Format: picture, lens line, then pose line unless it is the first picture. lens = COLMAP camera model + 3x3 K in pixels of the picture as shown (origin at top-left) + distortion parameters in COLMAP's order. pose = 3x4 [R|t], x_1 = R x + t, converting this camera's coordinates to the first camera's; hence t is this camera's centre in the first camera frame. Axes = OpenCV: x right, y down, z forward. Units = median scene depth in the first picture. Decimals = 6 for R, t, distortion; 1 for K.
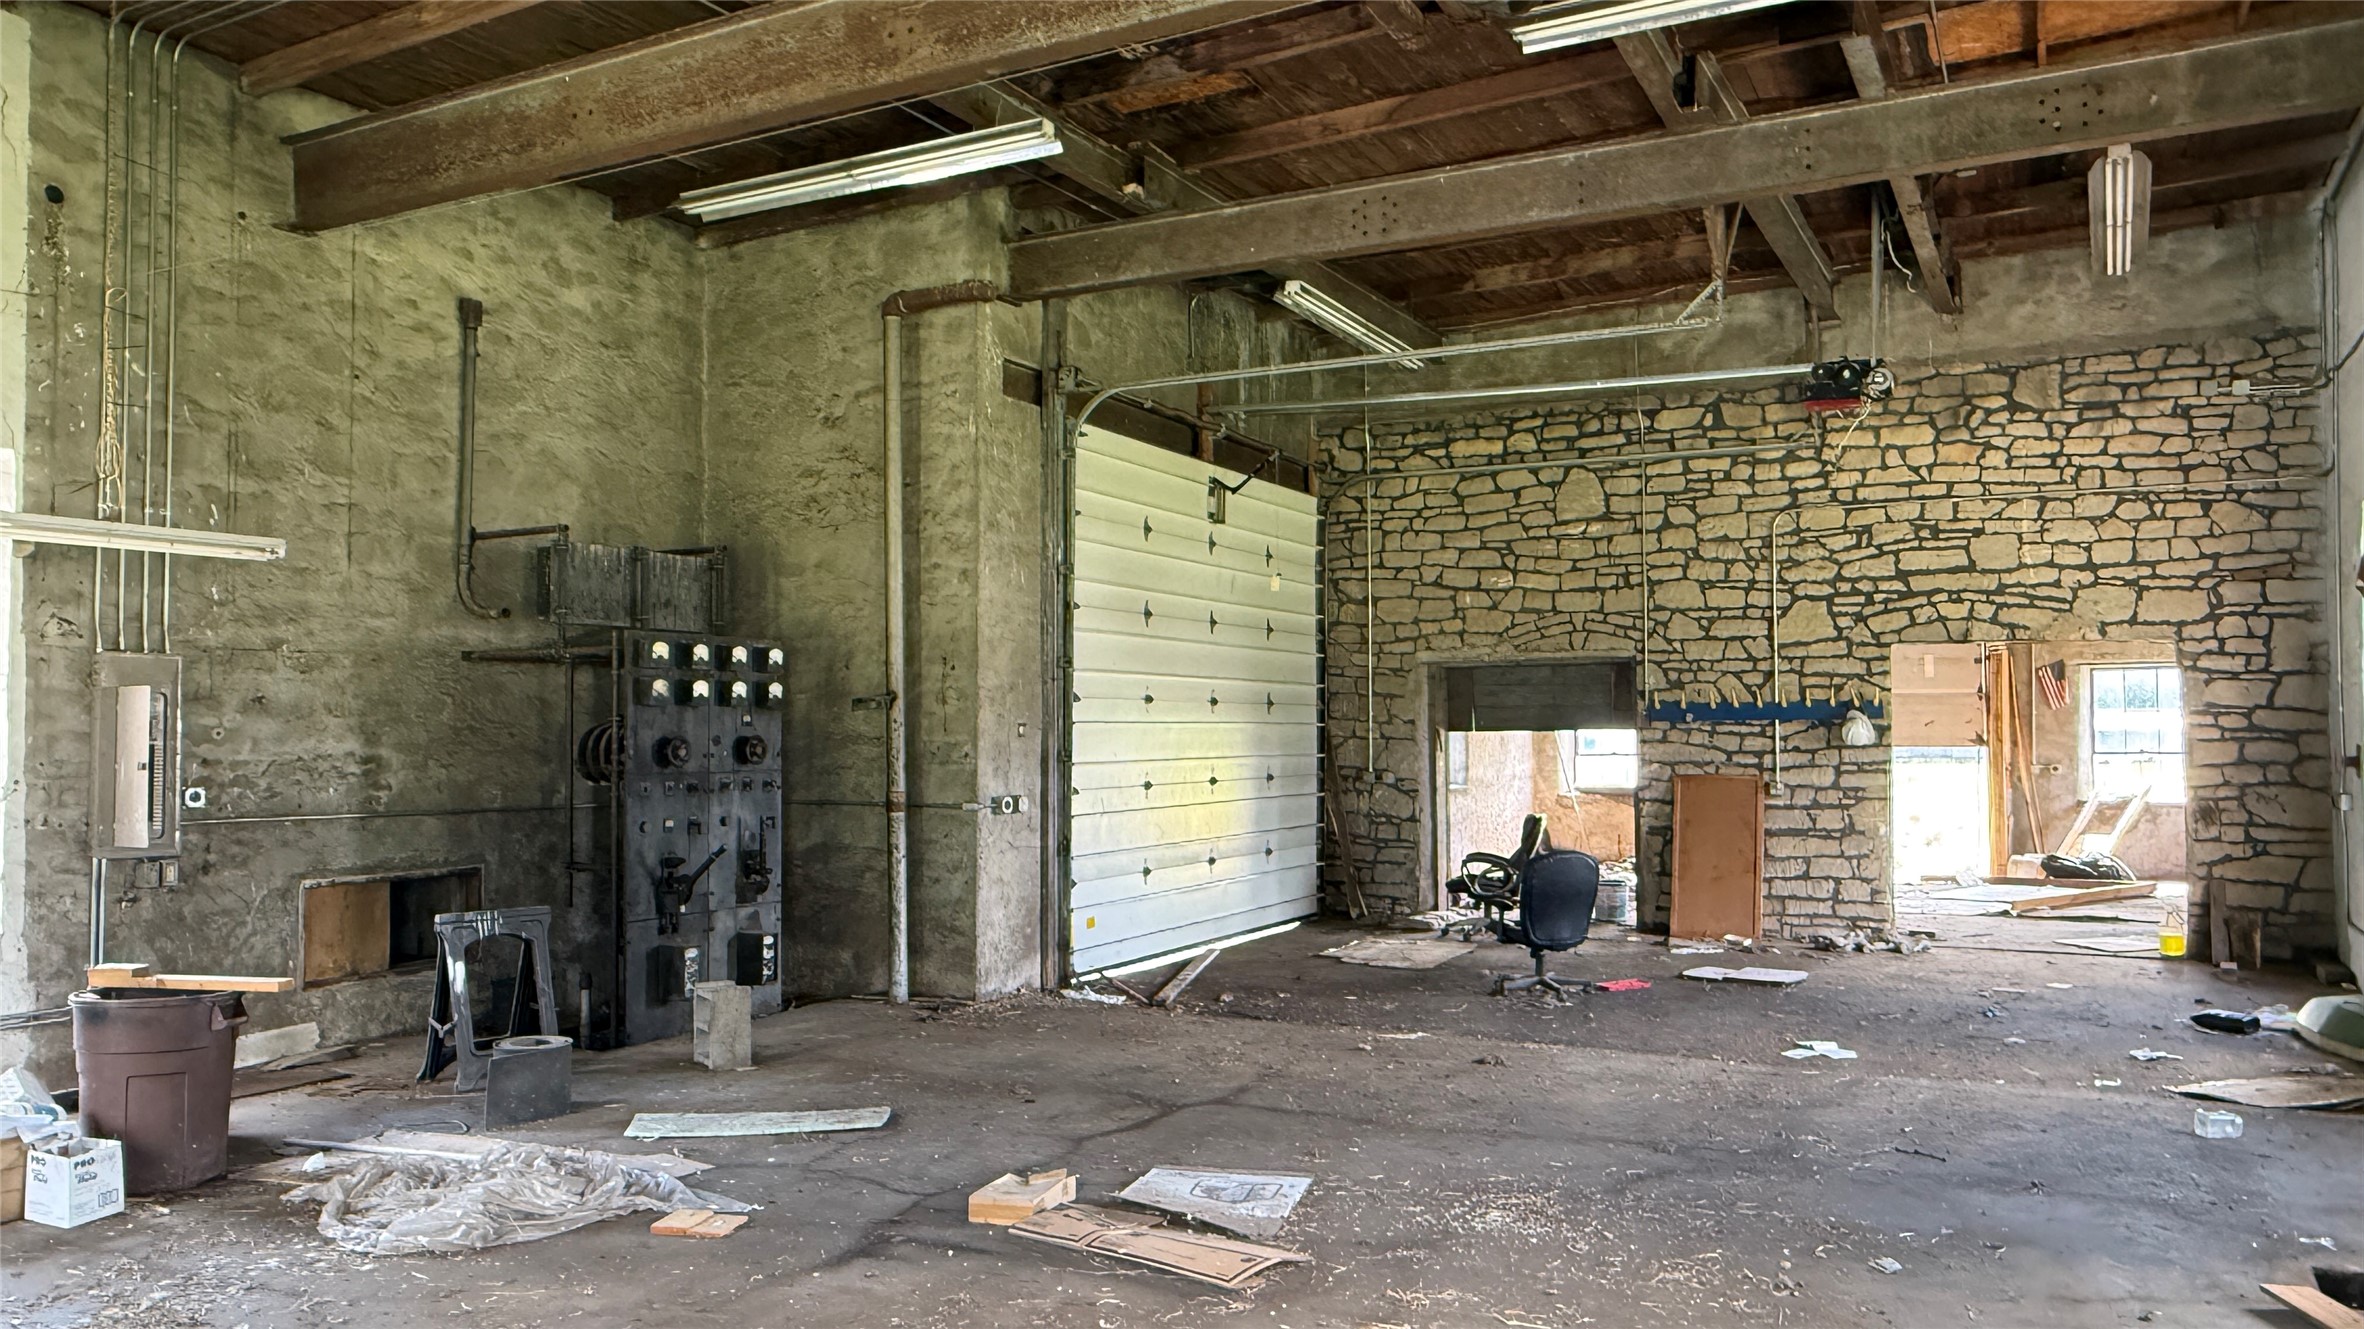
lens RADIAL K [[1665.1, 0, 1168.6], [0, 1665.1, 669.9], [0, 0, 1]] dist [0.018527, -0.007214]
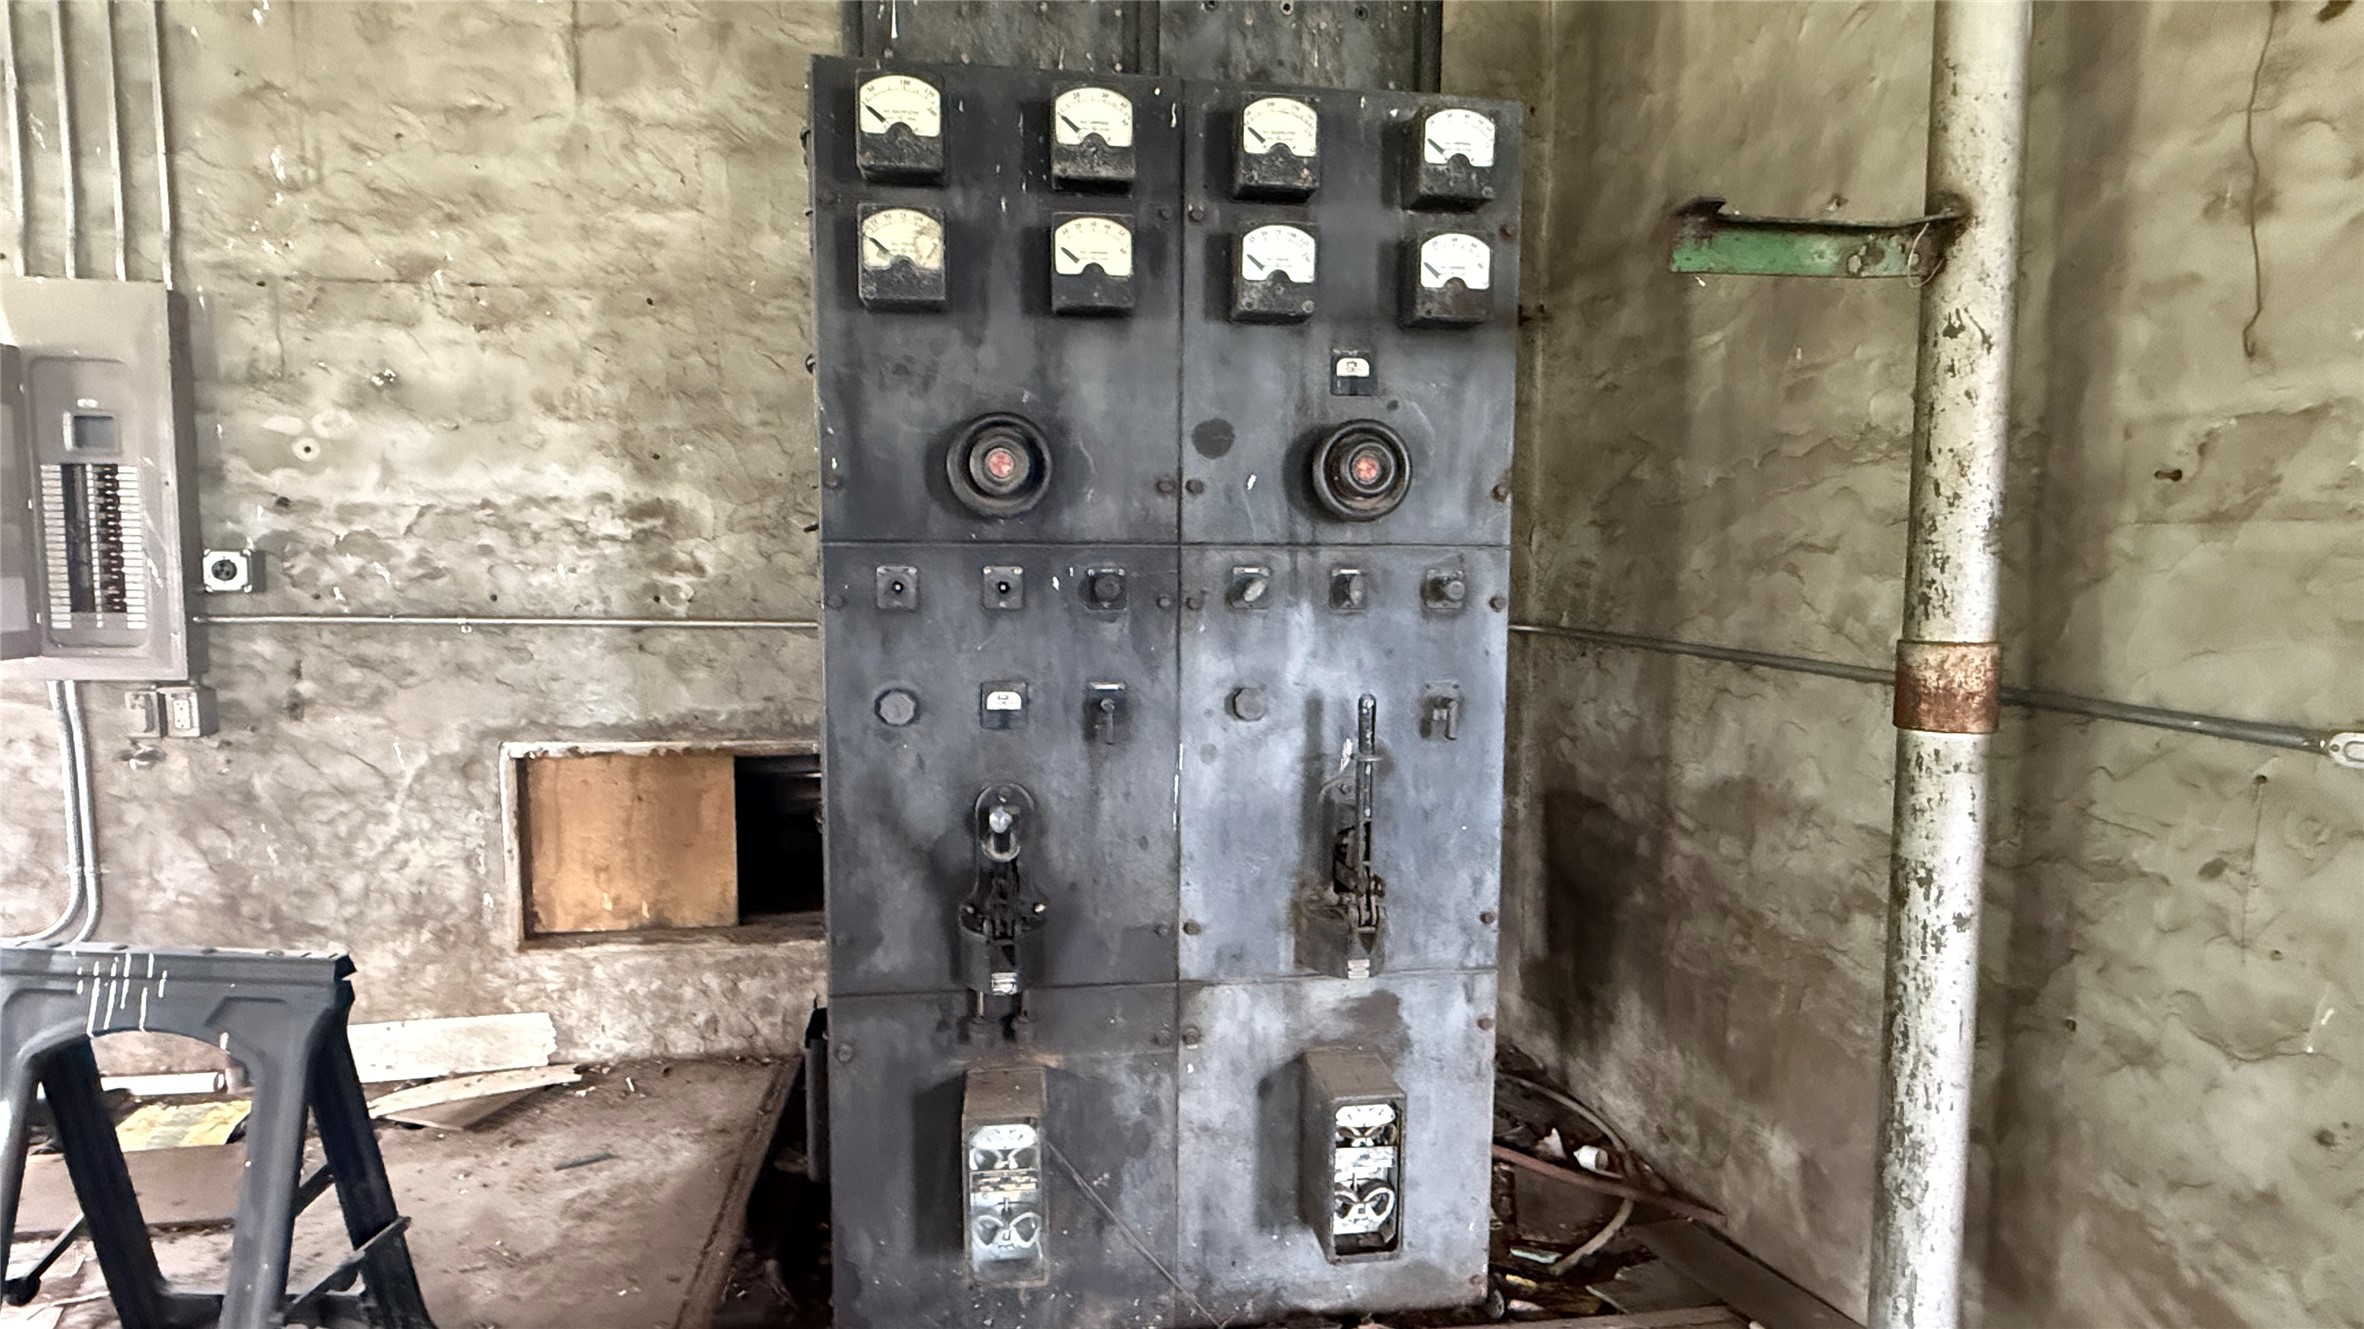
lens RADIAL K [[1171.4, 0, 1172.7], [0, 1171.4, 664.6], [0, 0, 1]] dist [0.000358, 0.000198]
pose [[0.590570, 0.081917, -0.802818, -0.108852], [0.020462, 0.992995, 0.116375, 0.062711], [0.806727, -0.085155, 0.584757, 0.930439]]
